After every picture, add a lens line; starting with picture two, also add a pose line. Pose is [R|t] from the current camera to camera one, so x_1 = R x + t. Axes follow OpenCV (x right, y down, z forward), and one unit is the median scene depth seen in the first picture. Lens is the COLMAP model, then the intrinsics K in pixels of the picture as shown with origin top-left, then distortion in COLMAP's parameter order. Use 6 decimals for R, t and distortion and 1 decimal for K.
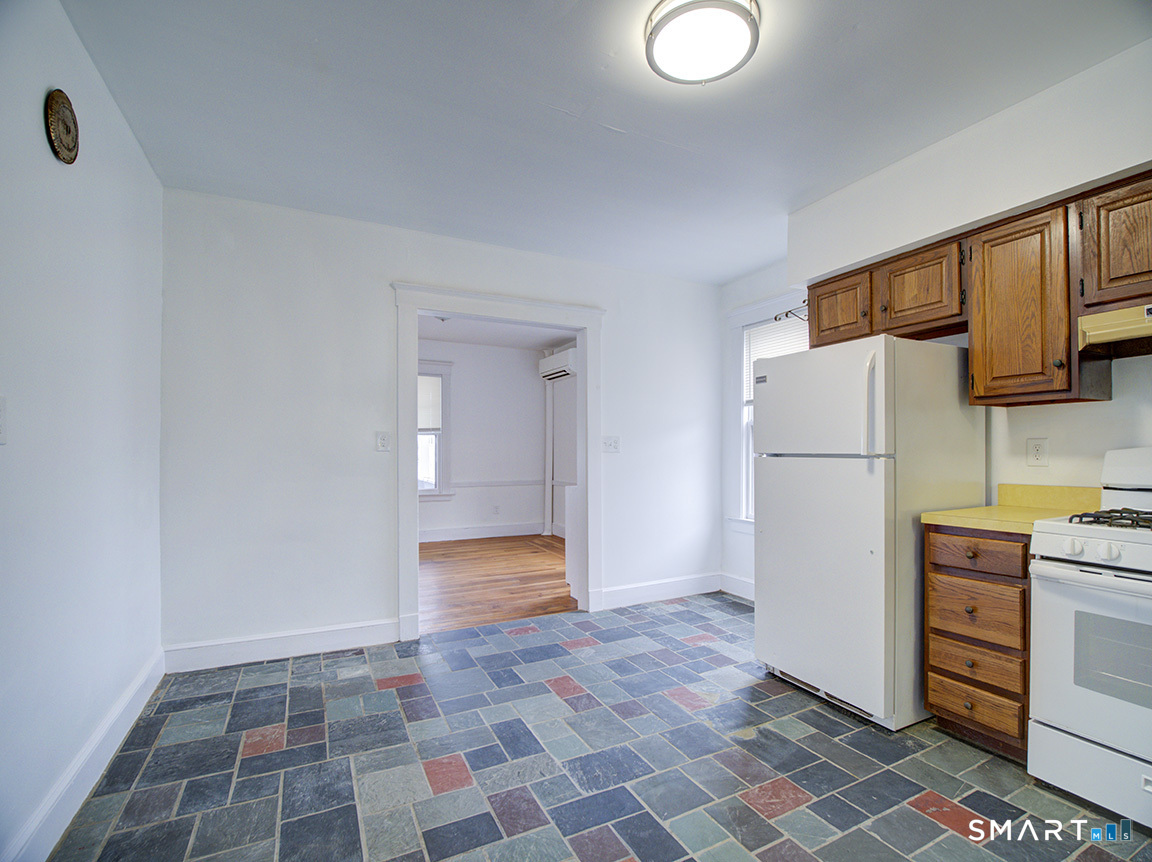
lens RADIAL K [[534.5, 0, 578.2], [0, 534.5, 453.1], [0, 0, 1]] dist [-0.016080, -0.001010]
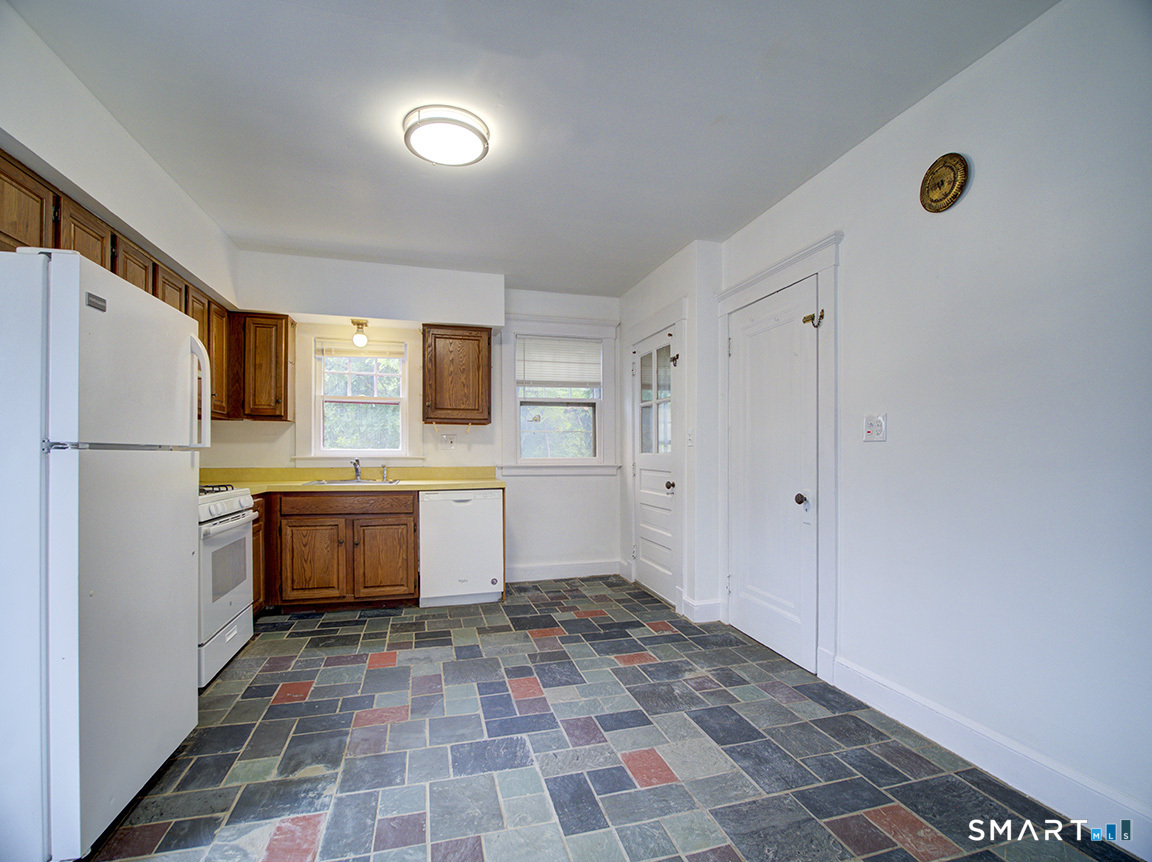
lens RADIAL K [[534.5, 0, 578.2], [0, 534.5, 453.1], [0, 0, 1]] dist [-0.016080, -0.001010]
pose [[-0.982555, -0.001353, 0.185969, -0.240155], [-0.000540, 0.999990, 0.004421, 0.009033], [-0.185973, 0.004243, -0.982546, 1.591489]]
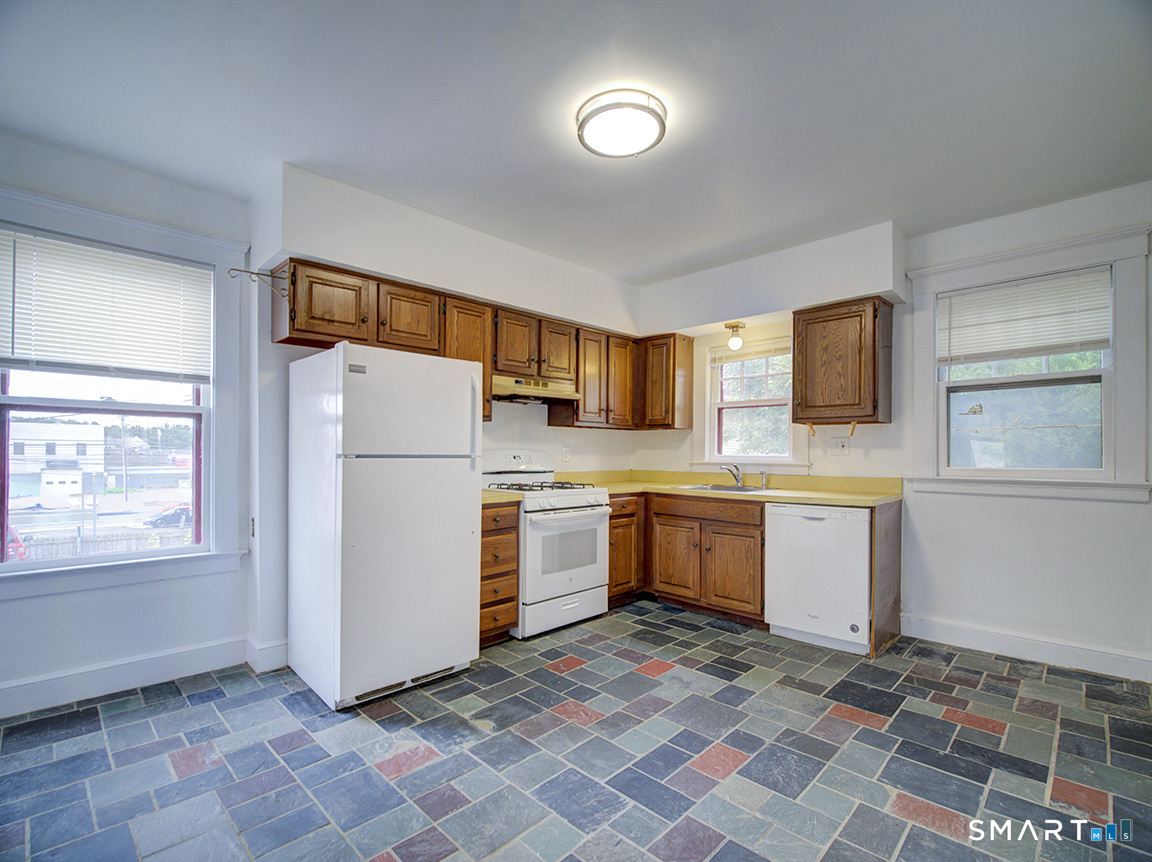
lens RADIAL K [[534.5, 0, 578.2], [0, 534.5, 453.1], [0, 0, 1]] dist [-0.016080, -0.001010]
pose [[-0.323185, -0.002163, 0.946333, -0.655100], [-0.000773, 0.999998, 0.002022, -0.003286], [-0.946336, -0.000078, -0.323186, 1.051749]]
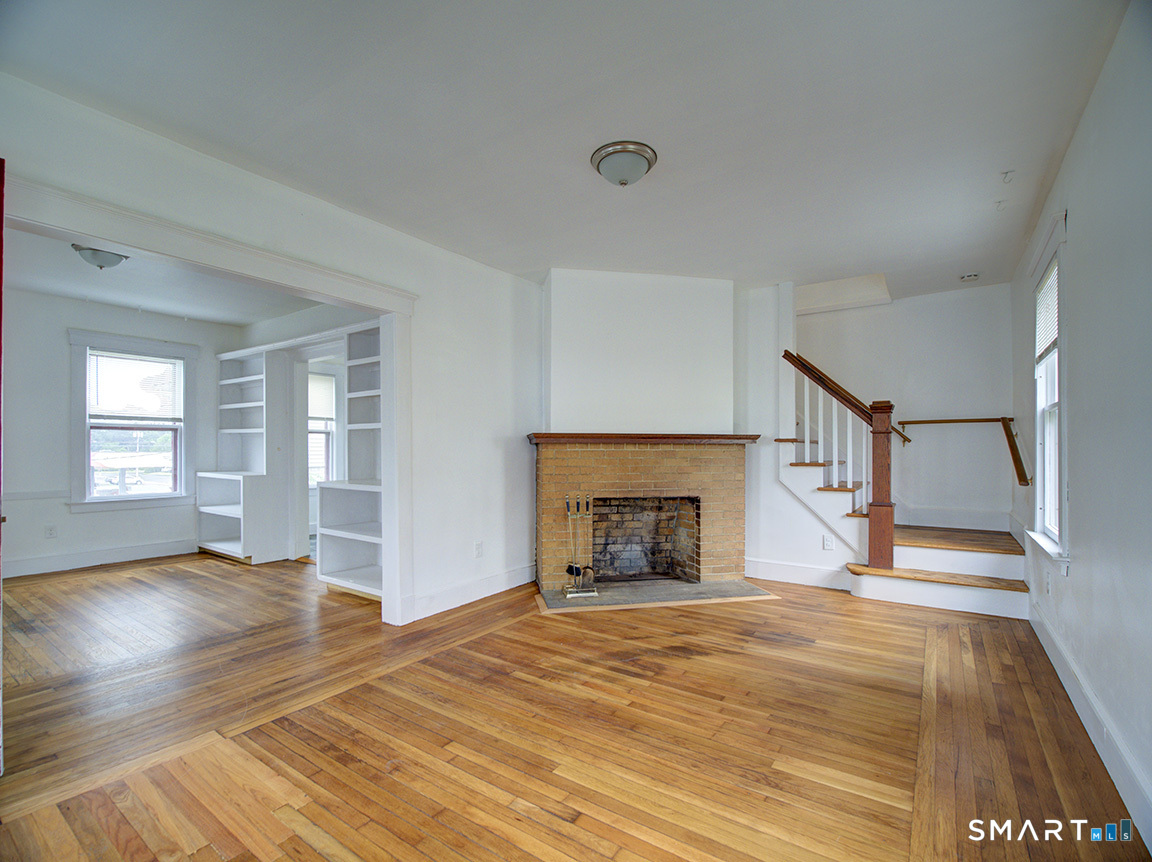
lens RADIAL K [[532.4, 0, 579.5], [0, 532.4, 448.5], [0, 0, 1]] dist [-0.019702, -0.000510]
pose [[-0.482881, -0.000245, 0.875686, -2.596047], [0.005680, 0.999978, 0.003411, 0.001551], [-0.875668, 0.006621, -0.482869, 1.671145]]
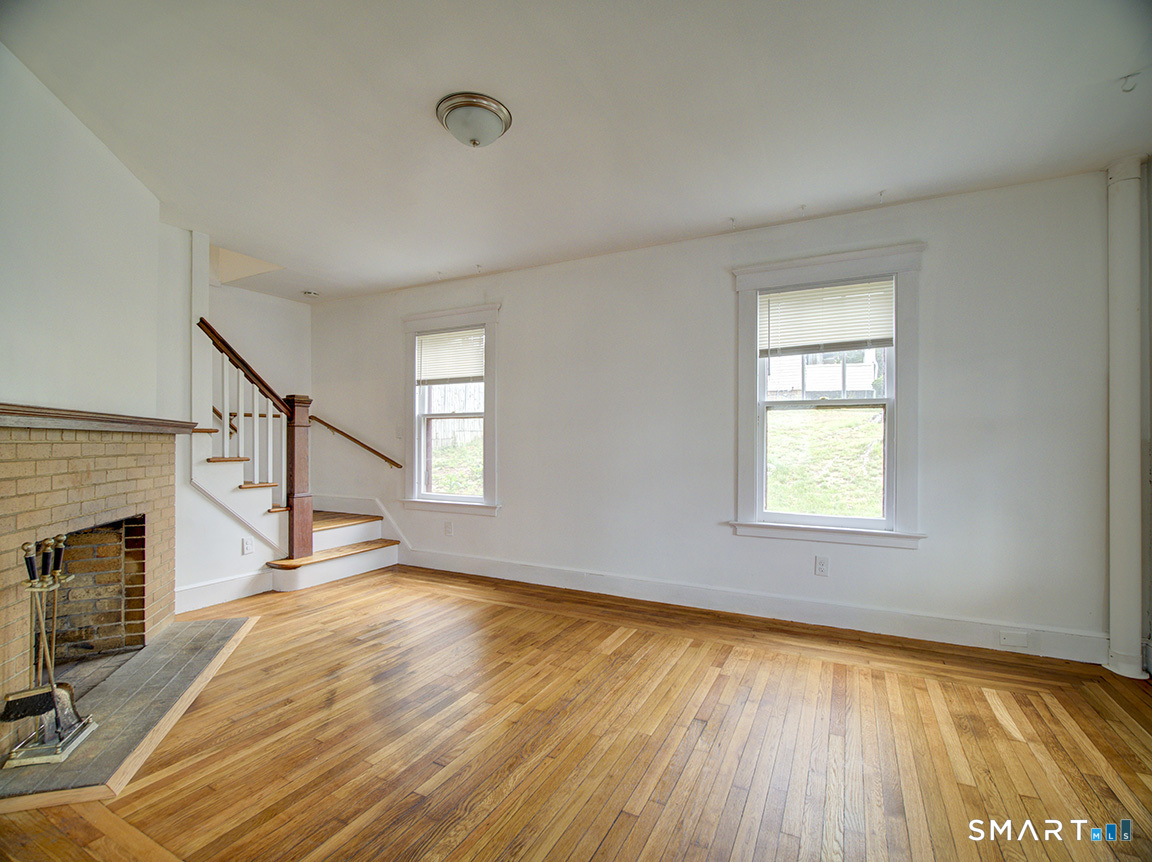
lens RADIAL K [[527.7, 0, 577.2], [0, 527.7, 444.6], [0, 0, 1]] dist [-0.015213, -0.000390]
pose [[-0.807398, -0.000494, -0.590007, -1.282438], [-0.007922, 0.999919, 0.010003, -0.000552], [0.589954, 0.012751, -0.807336, 1.949306]]
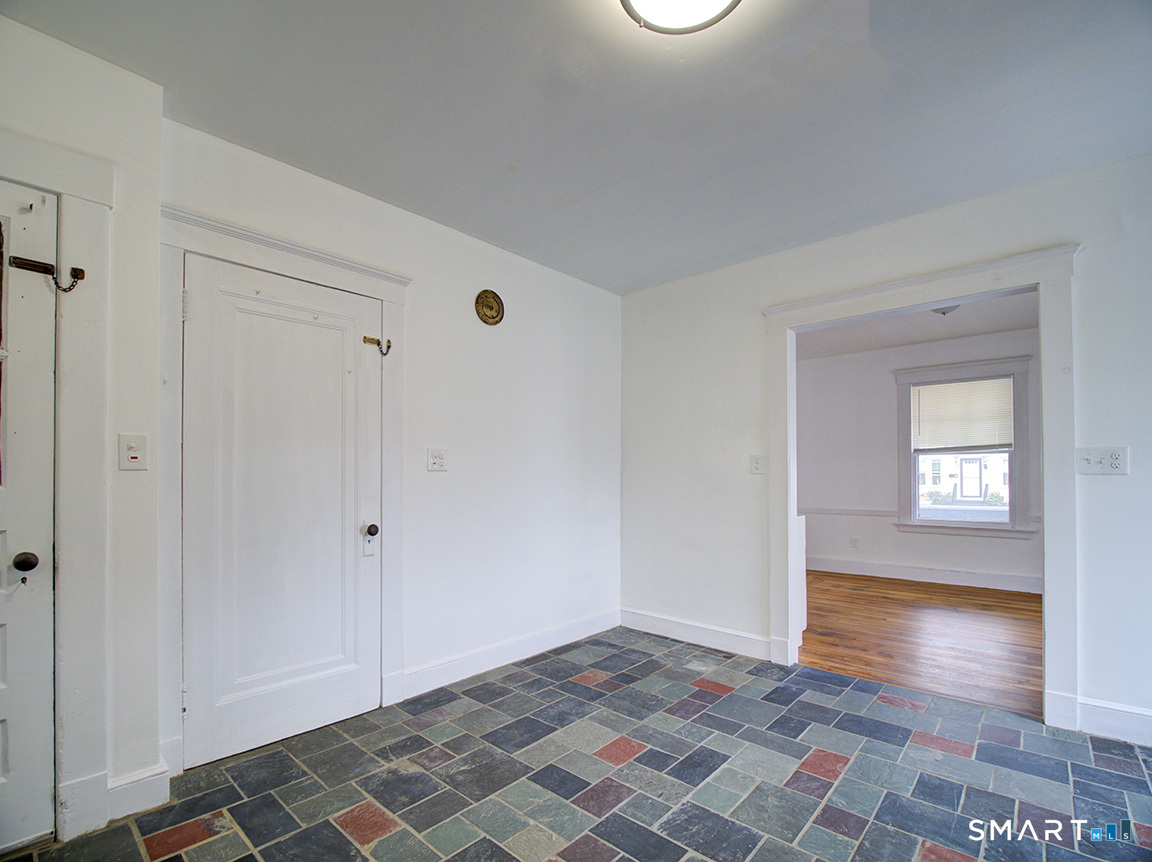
lens RADIAL K [[536.0, 0, 577.1], [0, 536.0, 466.0], [0, 0, 1]] dist [-0.020423, 0.000023]
pose [[0.365557, -0.016589, -0.930641, 0.650348], [-0.002944, 0.999816, -0.018978, 0.001521], [0.930784, 0.009677, 0.365441, 0.381272]]
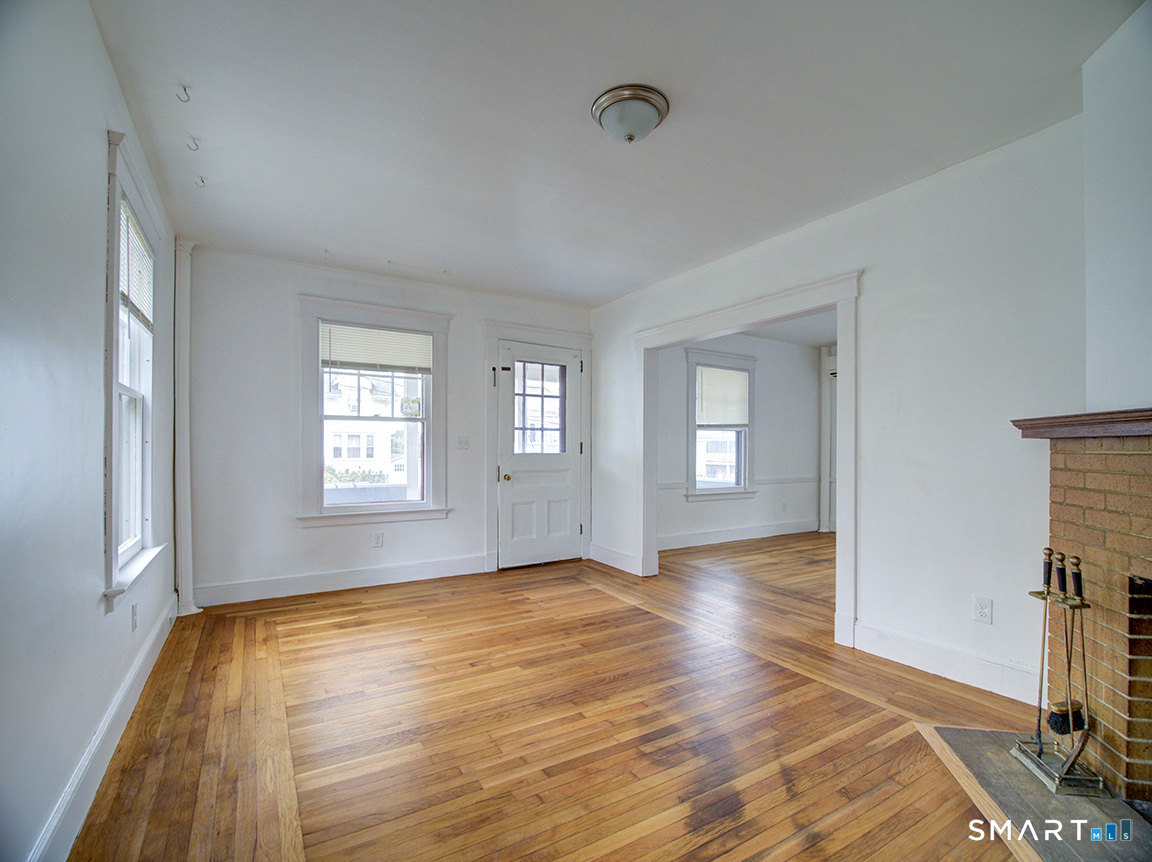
lens RADIAL K [[527.7, 0, 577.2], [0, 527.7, 444.6], [0, 0, 1]] dist [-0.015213, -0.000390]
pose [[0.996681, 0.002962, 0.081357, -1.856512], [-0.001893, 0.999911, -0.013219, 0.010236], [-0.081389, 0.013022, 0.996597, 0.155903]]
